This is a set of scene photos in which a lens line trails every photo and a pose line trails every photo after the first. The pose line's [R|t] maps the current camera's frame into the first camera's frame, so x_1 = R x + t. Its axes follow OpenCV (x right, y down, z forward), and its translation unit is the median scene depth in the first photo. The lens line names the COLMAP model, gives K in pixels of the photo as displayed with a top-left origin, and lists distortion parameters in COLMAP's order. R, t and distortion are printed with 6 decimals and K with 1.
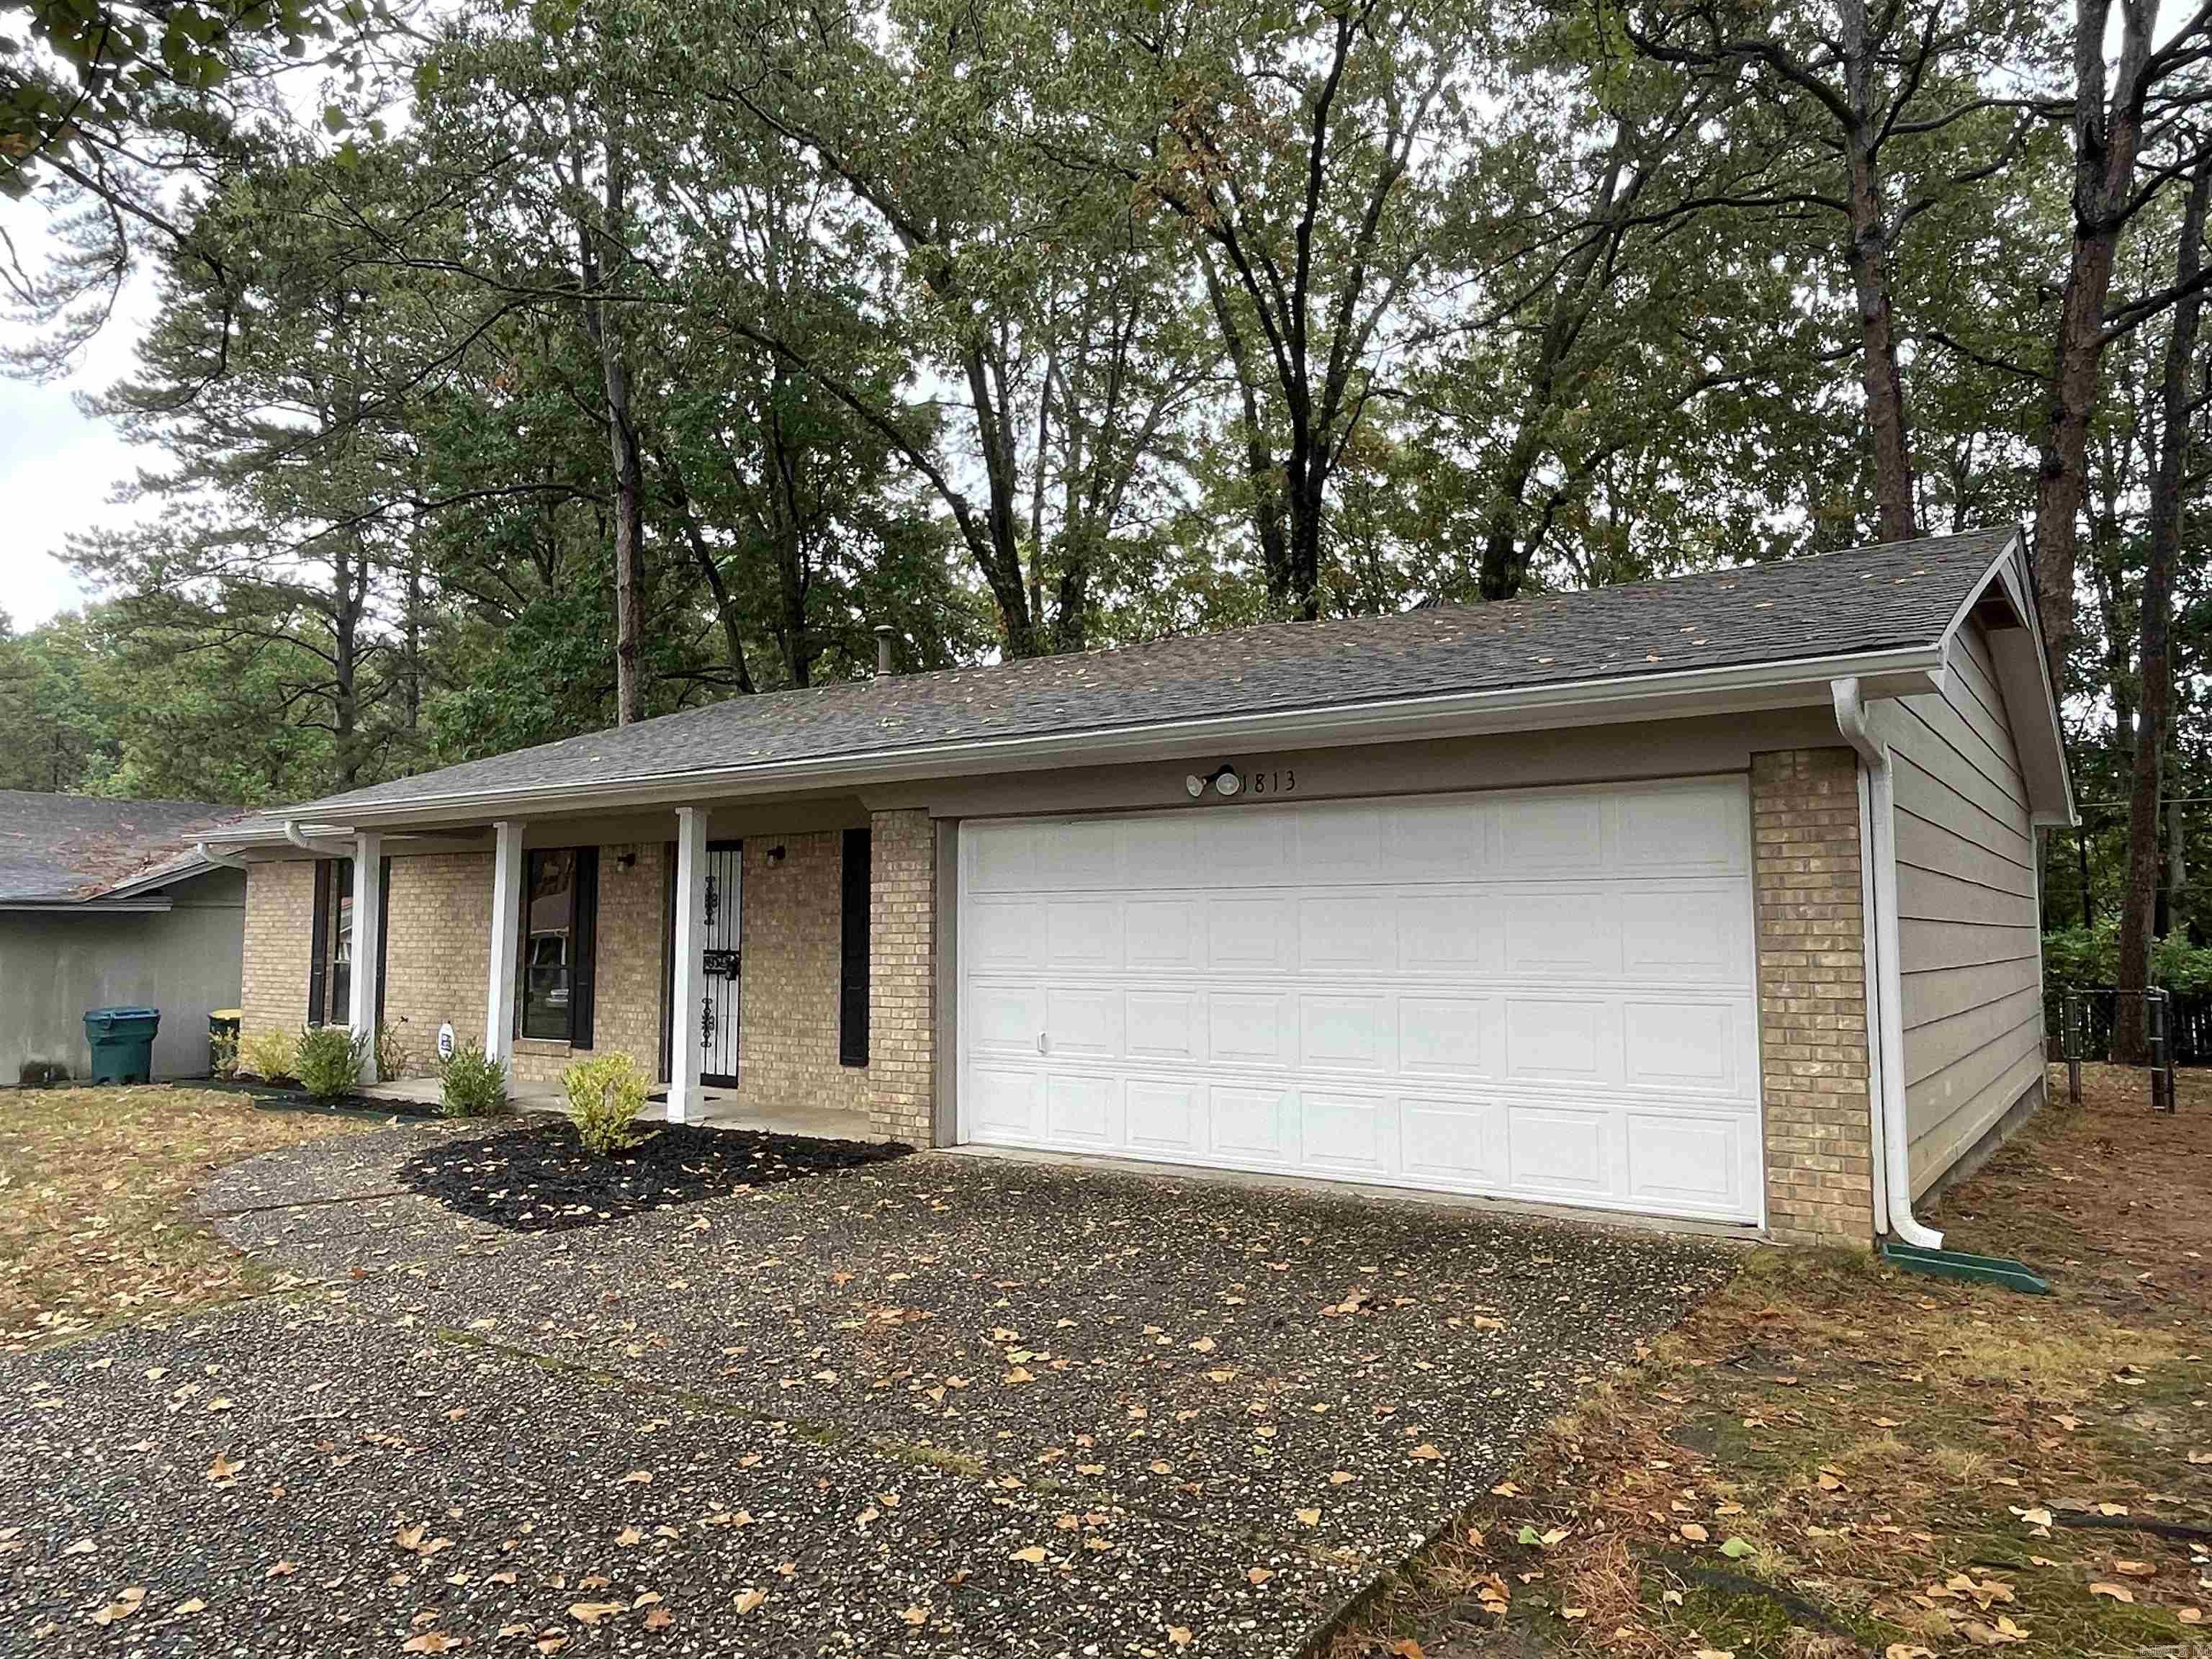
lens RADIAL K [[1469.1, 0, 1105.9], [0, 1469.1, 827.2], [0, 0, 1]] dist [-0.000780, -0.000026]
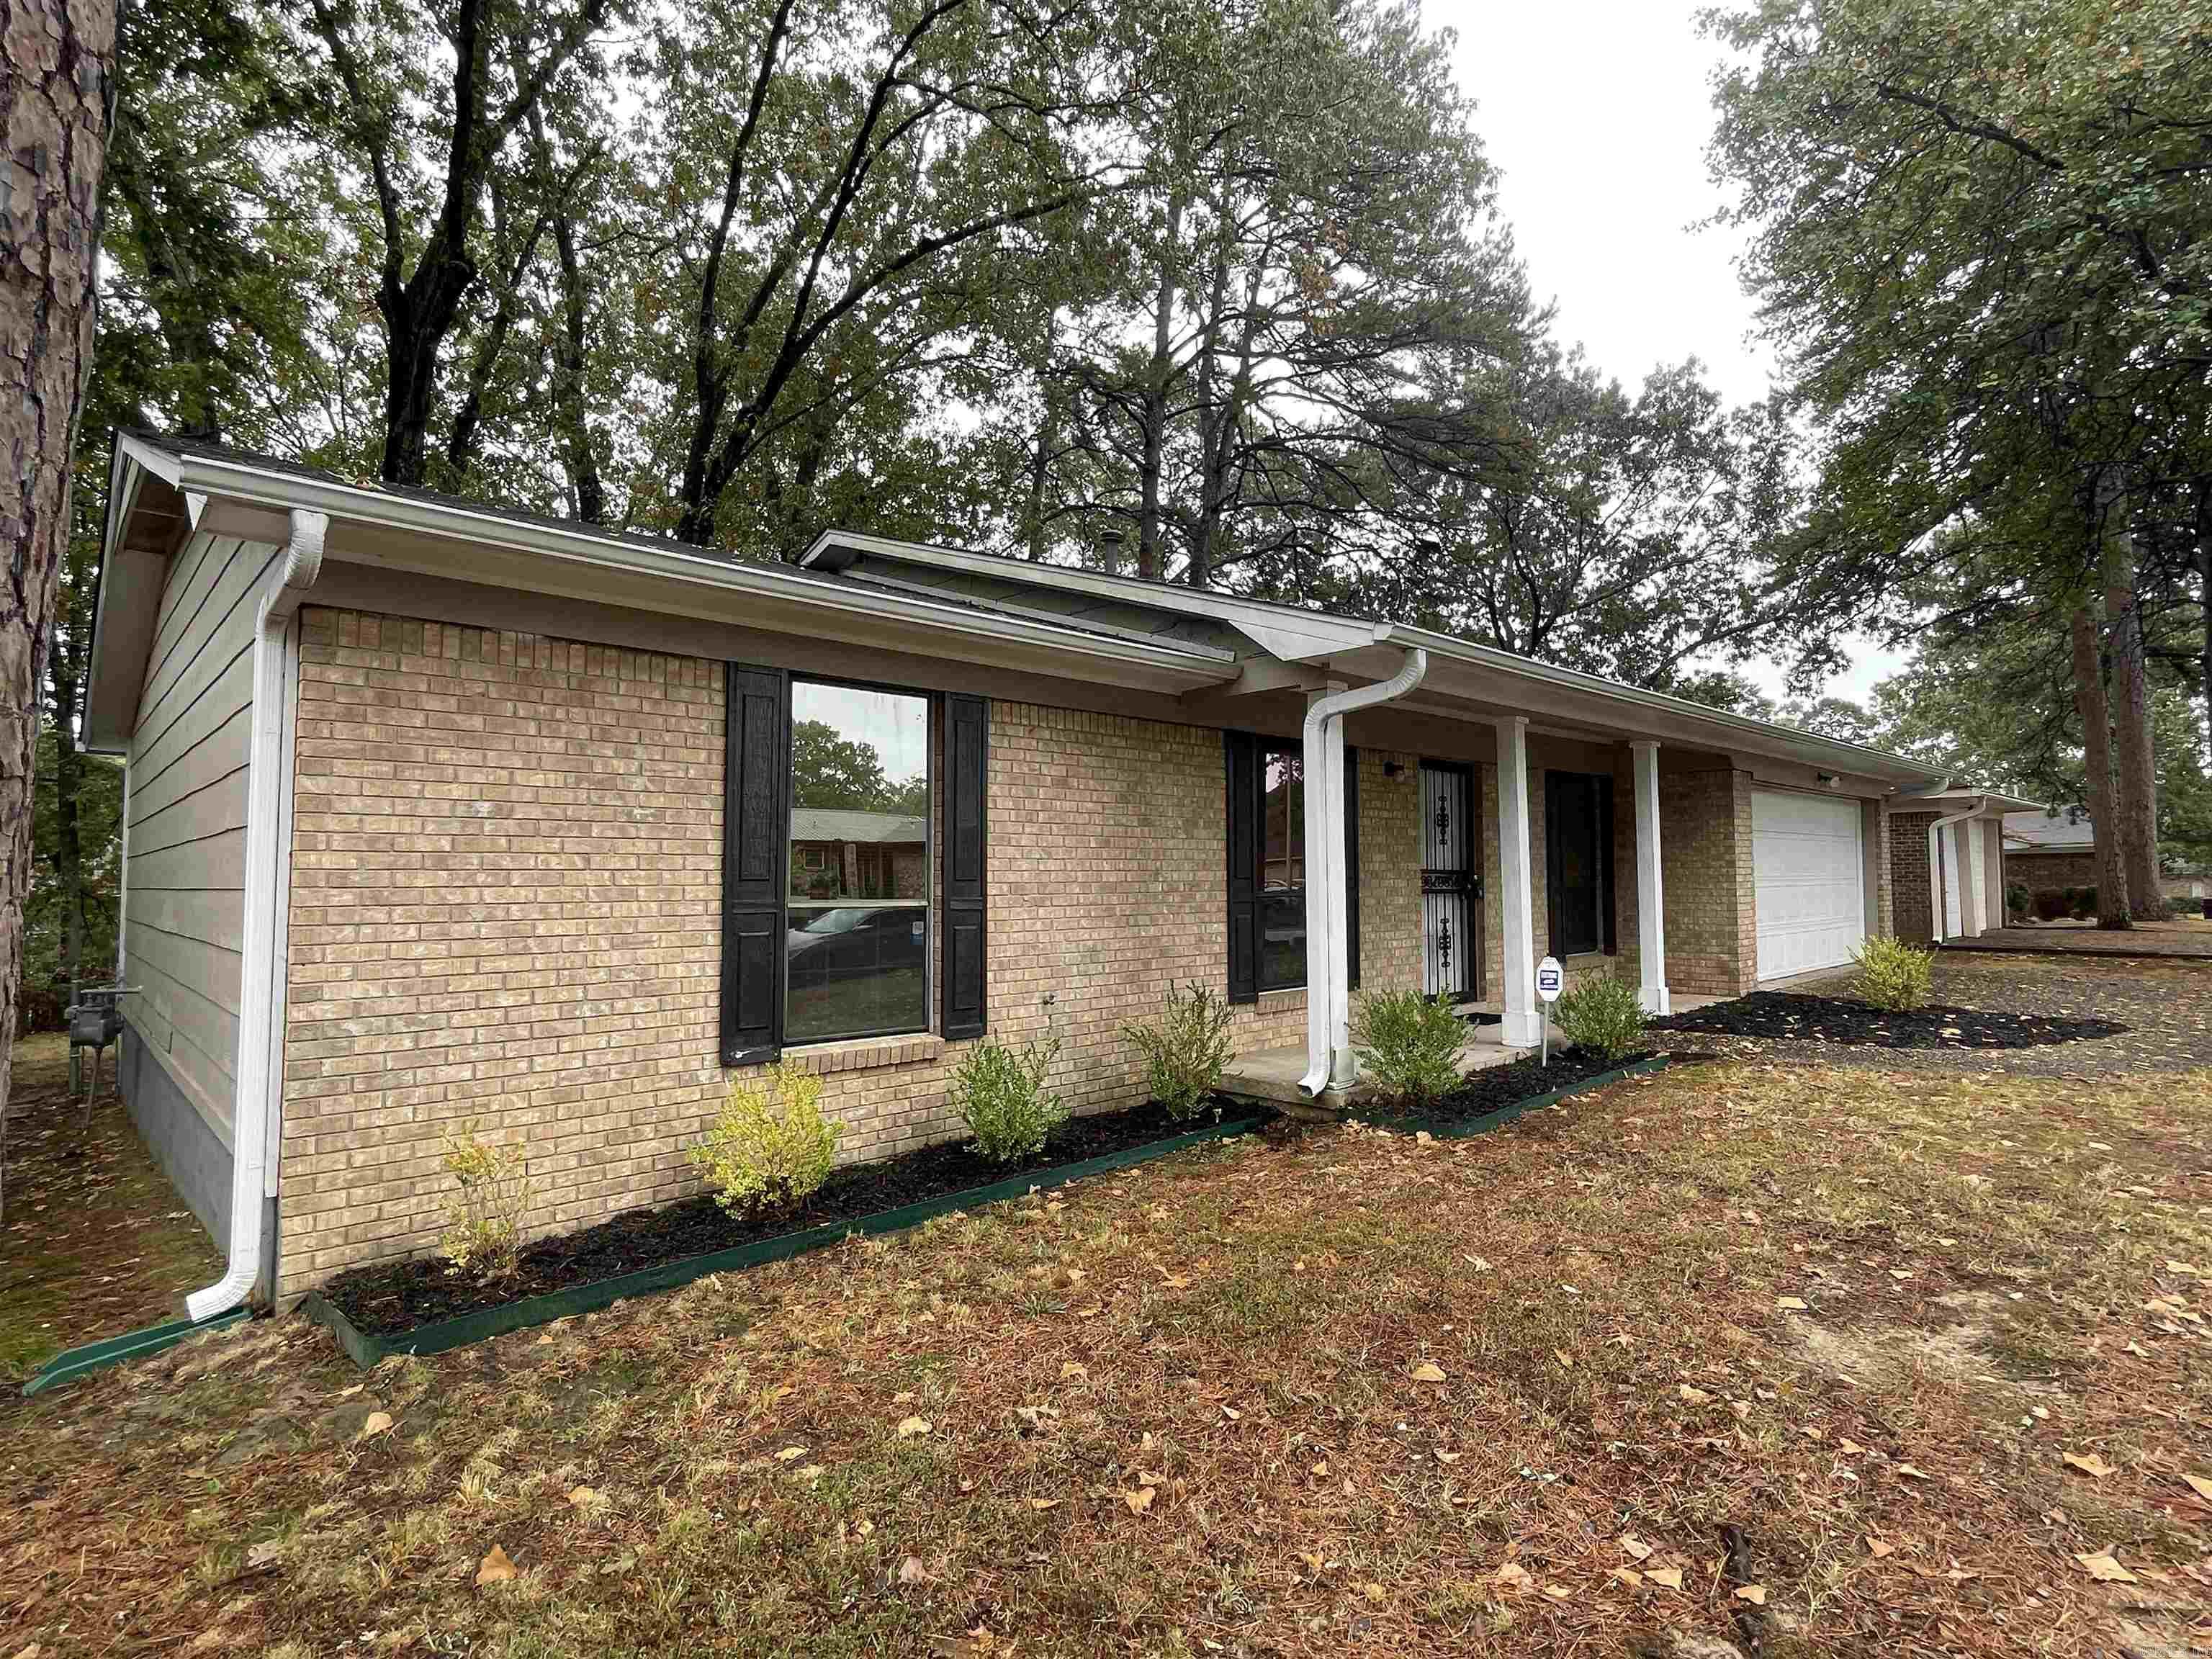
lens RADIAL K [[1144.7, 0, 1107.2], [0, 1144.7, 823.2], [0, 0, 1]] dist [-0.001085, -0.000049]
pose [[0.179410, 0.043465, 0.982814, -1.074277], [-0.061897, 0.997543, -0.032817, 0.091521], [-0.981825, -0.054946, 0.181660, 1.082504]]
